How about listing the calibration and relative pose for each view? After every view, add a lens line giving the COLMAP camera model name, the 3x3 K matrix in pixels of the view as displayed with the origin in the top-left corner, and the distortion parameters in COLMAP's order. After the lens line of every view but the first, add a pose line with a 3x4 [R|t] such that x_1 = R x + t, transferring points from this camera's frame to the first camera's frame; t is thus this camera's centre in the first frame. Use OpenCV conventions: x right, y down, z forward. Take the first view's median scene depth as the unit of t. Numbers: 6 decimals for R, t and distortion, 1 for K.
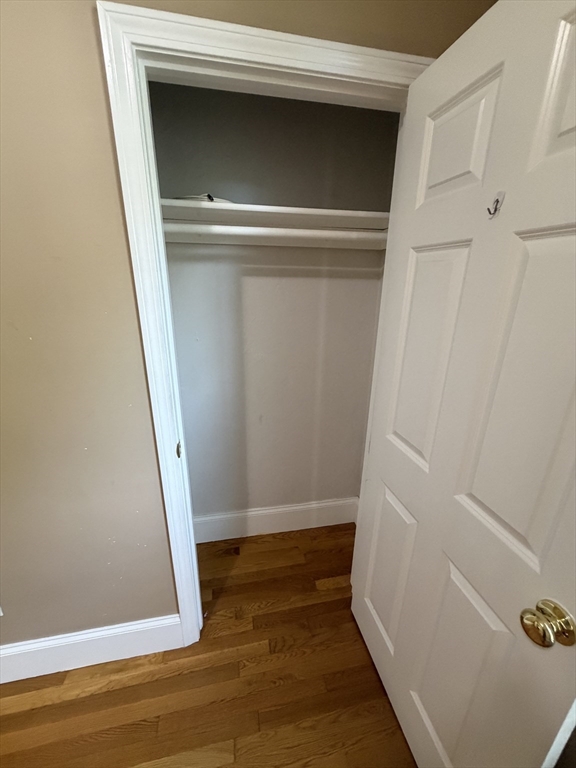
lens RADIAL K [[305.0, 0, 288.0], [0, 305.0, 379.5], [0, 0, 1]] dist [-0.001087, 0.000155]
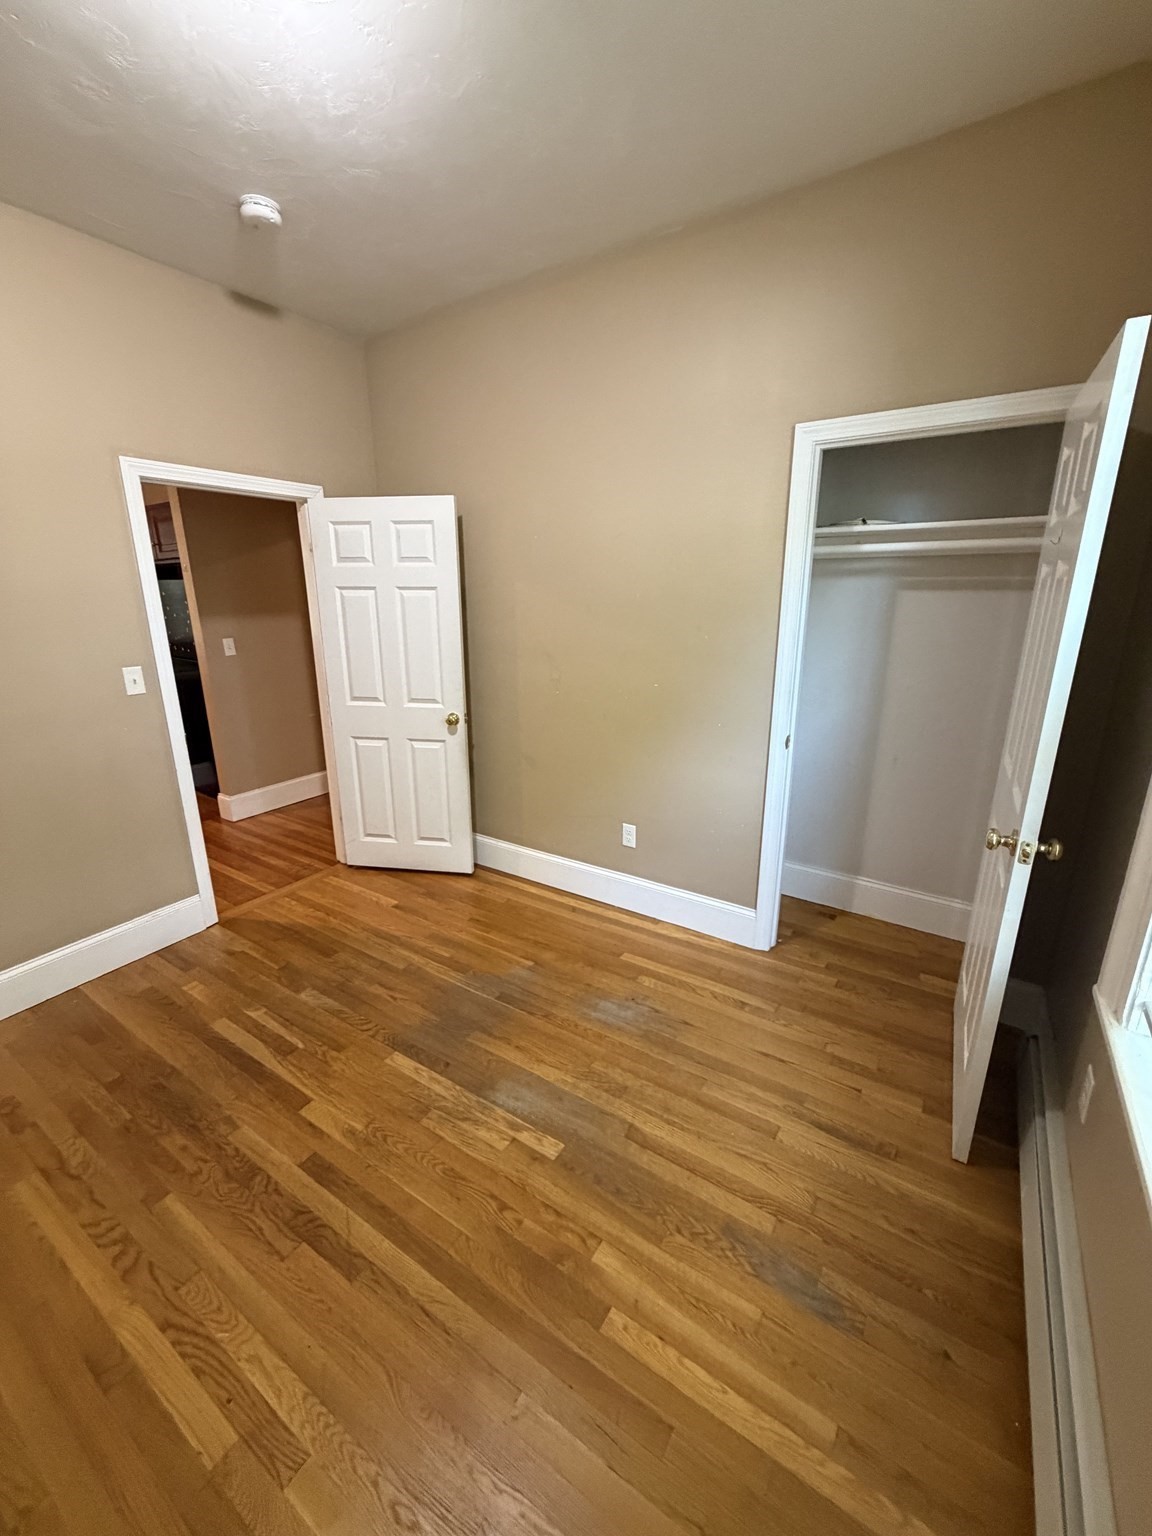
lens RADIAL K [[610.1, 0, 576.0], [0, 610.1, 759.1], [0, 0, 1]] dist [-0.001087, 0.000155]
pose [[0.706989, 0.168450, -0.686871, 0.541286], [-0.207828, 0.977823, 0.025889, 0.329432], [0.675999, 0.124448, 0.726318, -0.972670]]
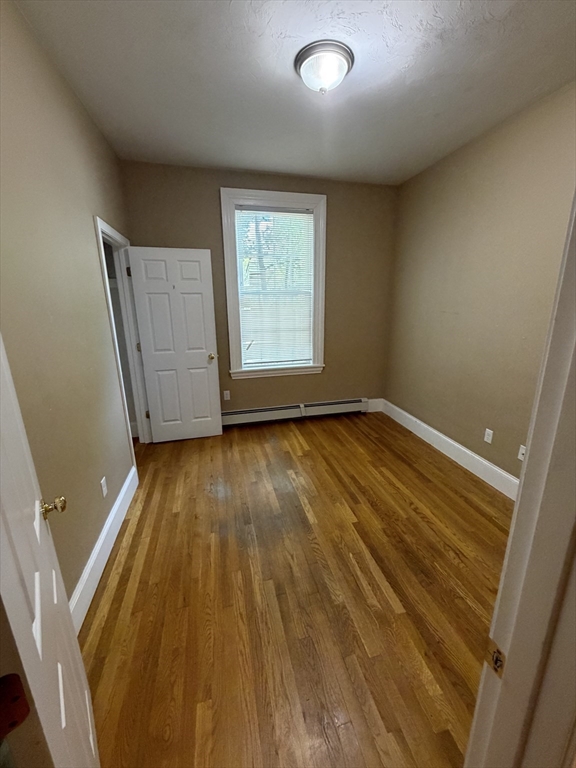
lens RADIAL K [[311.0, 0, 286.6], [0, 311.0, 370.7], [0, 0, 1]] dist [-0.001340, -0.000016]
pose [[-0.036239, -0.237777, 0.970644, -2.190597], [0.328998, 0.914299, 0.236257, 0.043889], [-0.943635, 0.327901, 0.045095, -0.247366]]
